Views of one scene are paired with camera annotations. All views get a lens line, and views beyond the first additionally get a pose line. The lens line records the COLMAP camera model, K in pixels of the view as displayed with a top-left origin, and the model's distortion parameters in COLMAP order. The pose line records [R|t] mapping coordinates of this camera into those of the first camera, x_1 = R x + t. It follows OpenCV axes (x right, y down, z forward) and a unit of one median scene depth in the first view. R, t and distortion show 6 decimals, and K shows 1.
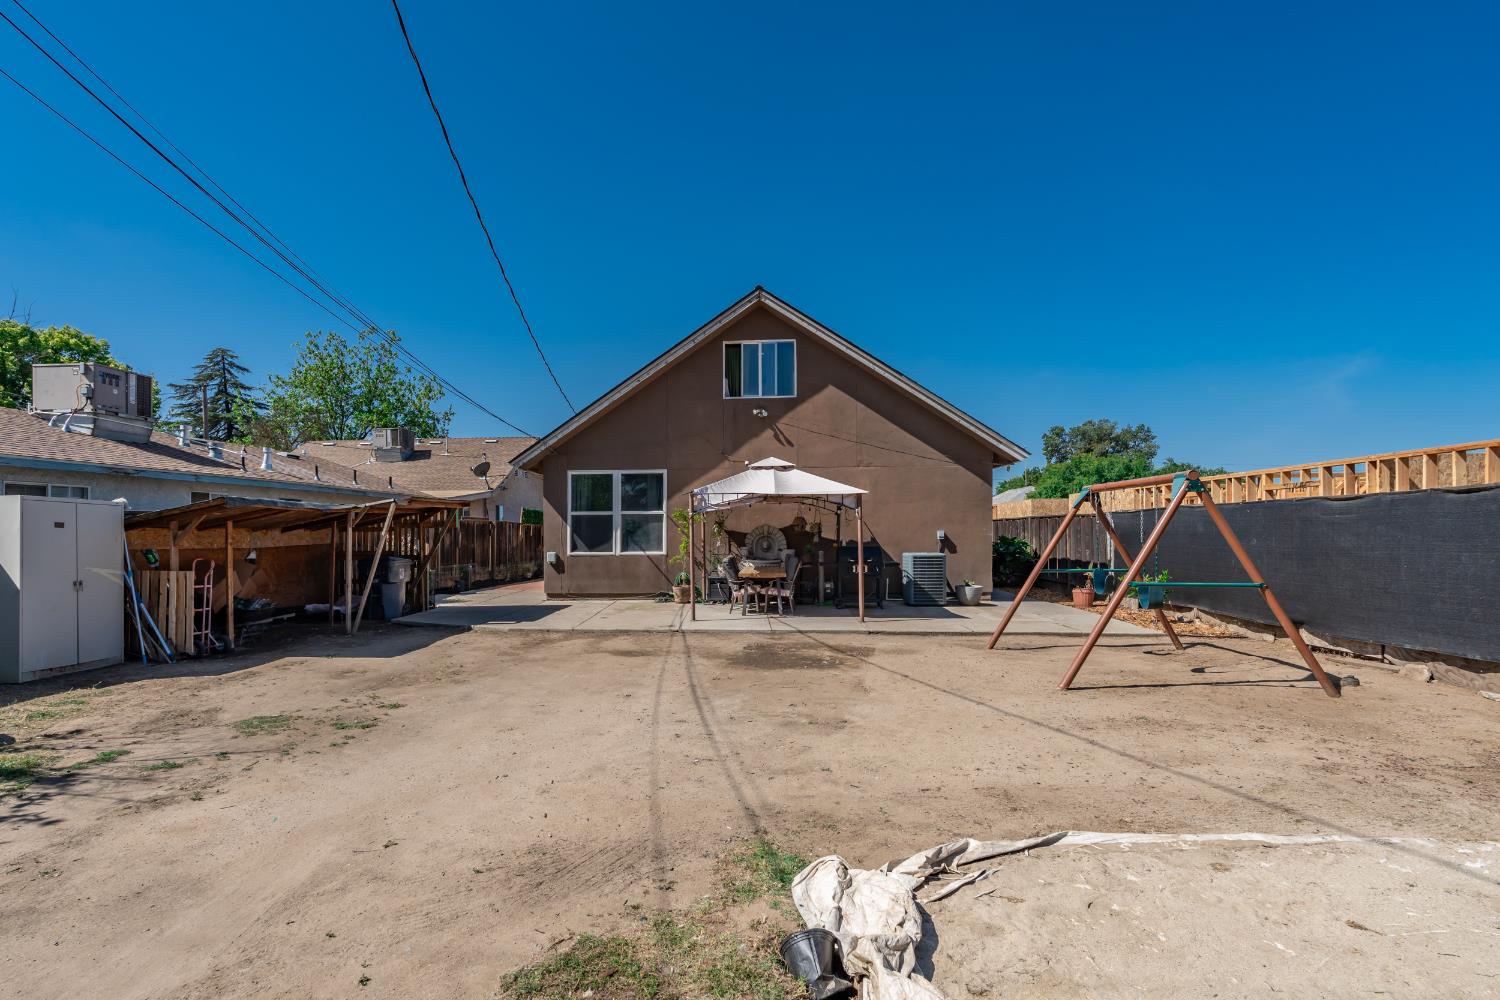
lens RADIAL K [[688.4, 0, 714.7], [0, 688.4, 534.2], [0, 0, 1]] dist [-0.001565, -0.000208]
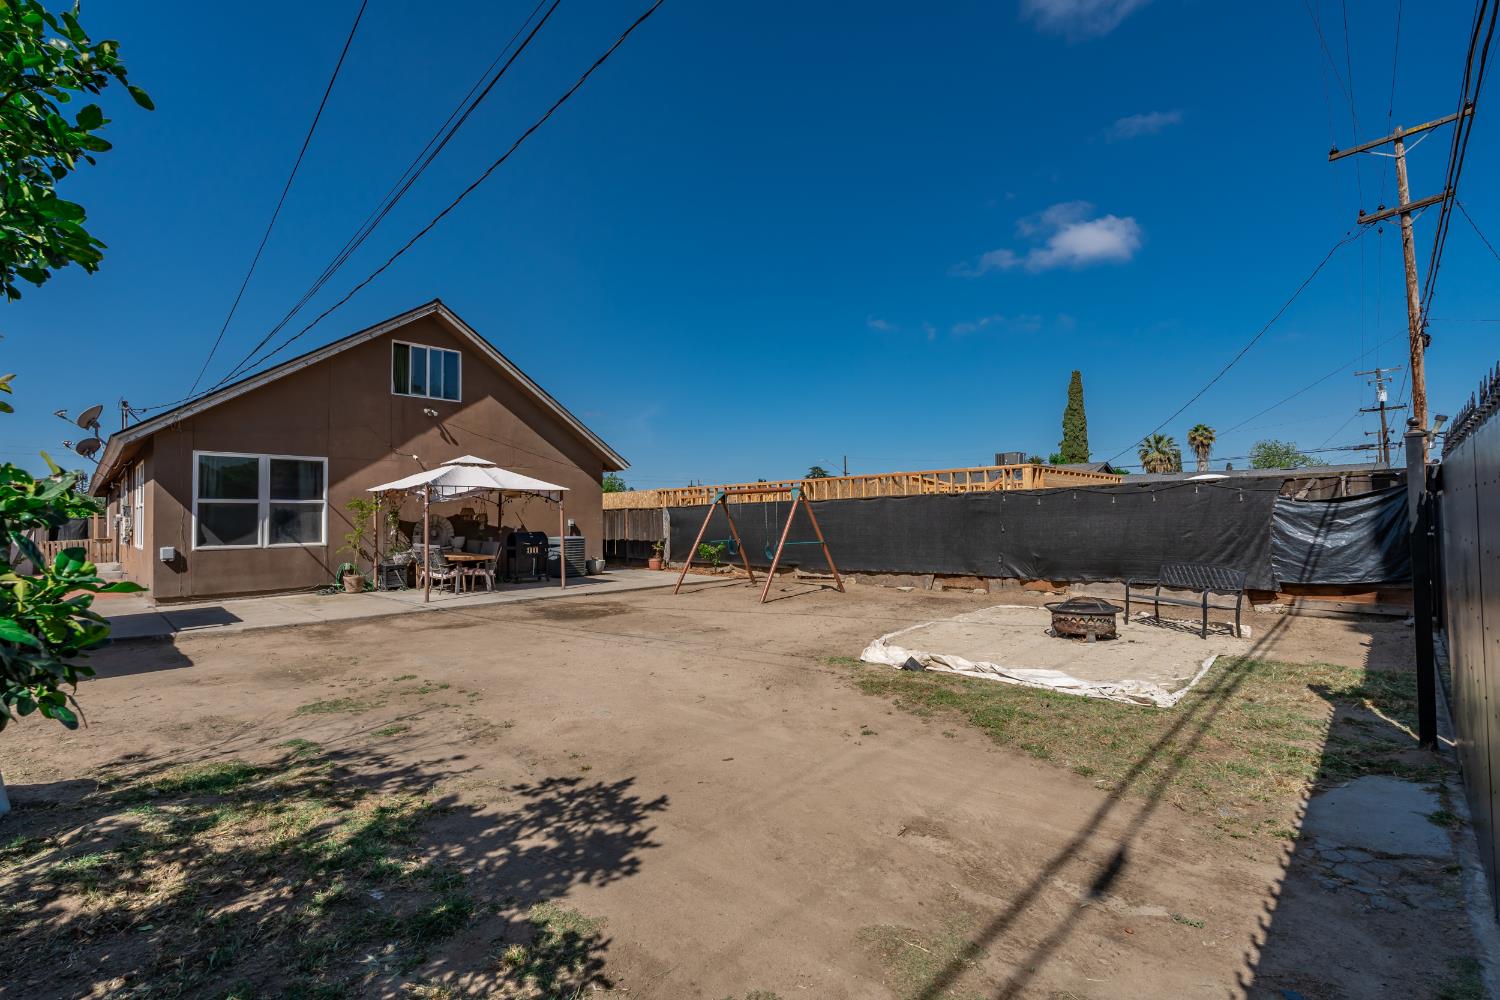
lens RADIAL K [[635.9, 0, 741.5], [0, 635.9, 505.8], [0, 0, 1]] dist [-0.004569, -0.000088]
pose [[0.643584, 0.012661, 0.765270, -0.383264], [0.013189, 0.999531, -0.027628, 0.006517], [-0.765261, 0.027875, 0.643116, -0.020886]]
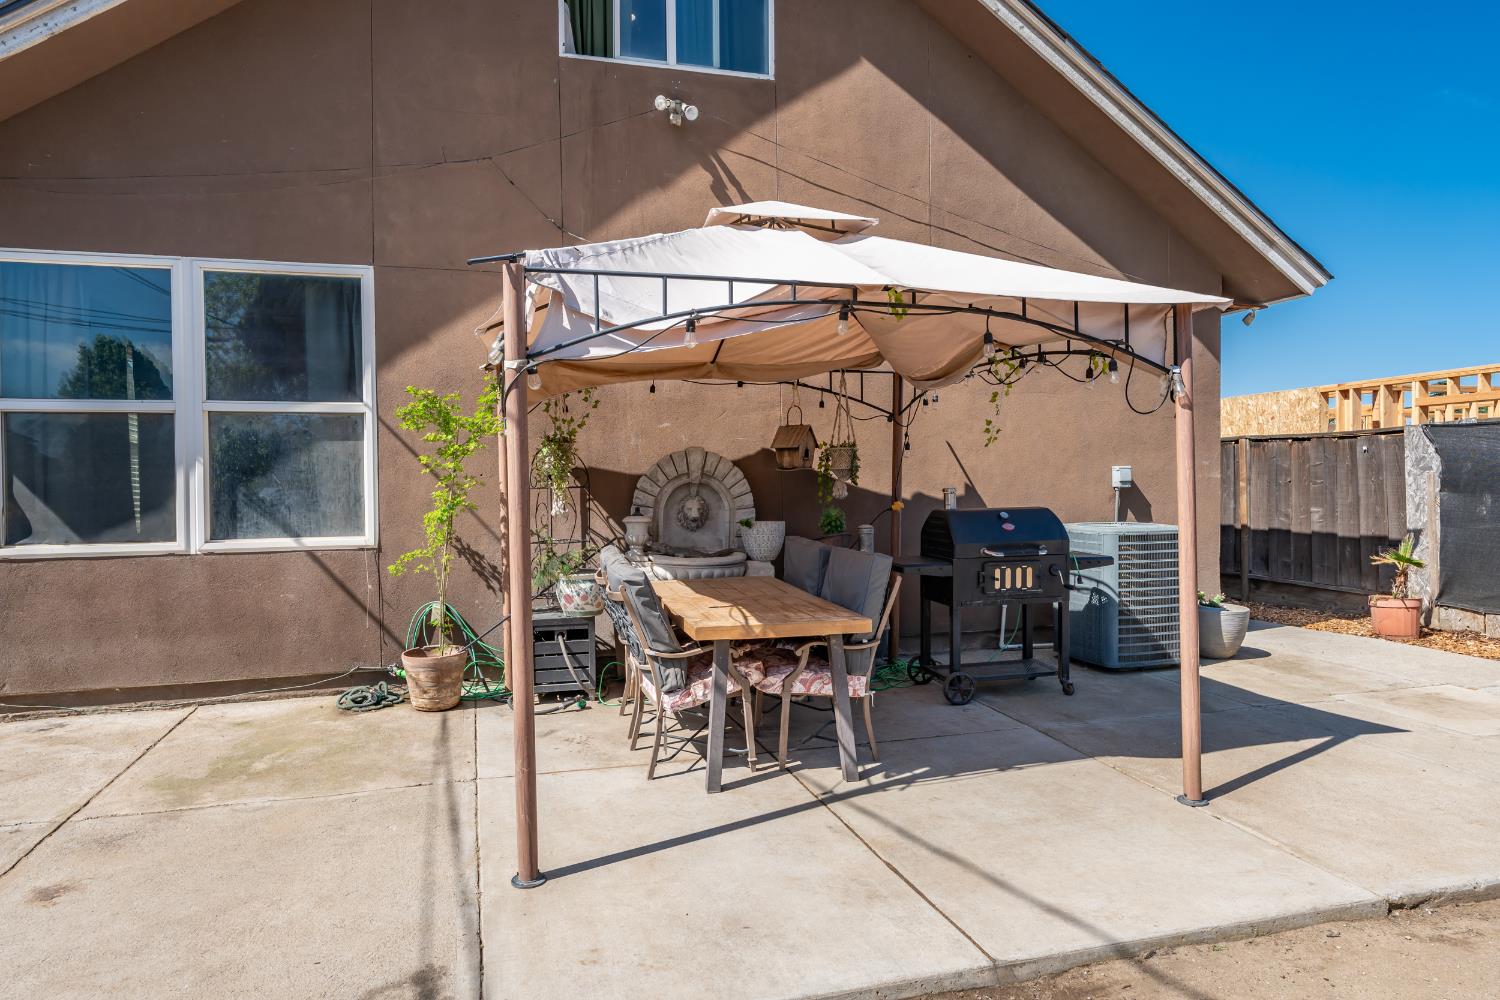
lens RADIAL K [[900.1, 0, 743.1], [0, 900.1, 505.2], [0, 0, 1]] dist [0.002177, 0.001817]
pose [[0.947672, -0.014423, 0.318920, -0.043803], [0.009564, 0.999813, 0.016796, 0.006488], [-0.319103, -0.012867, 0.947633, 0.576005]]
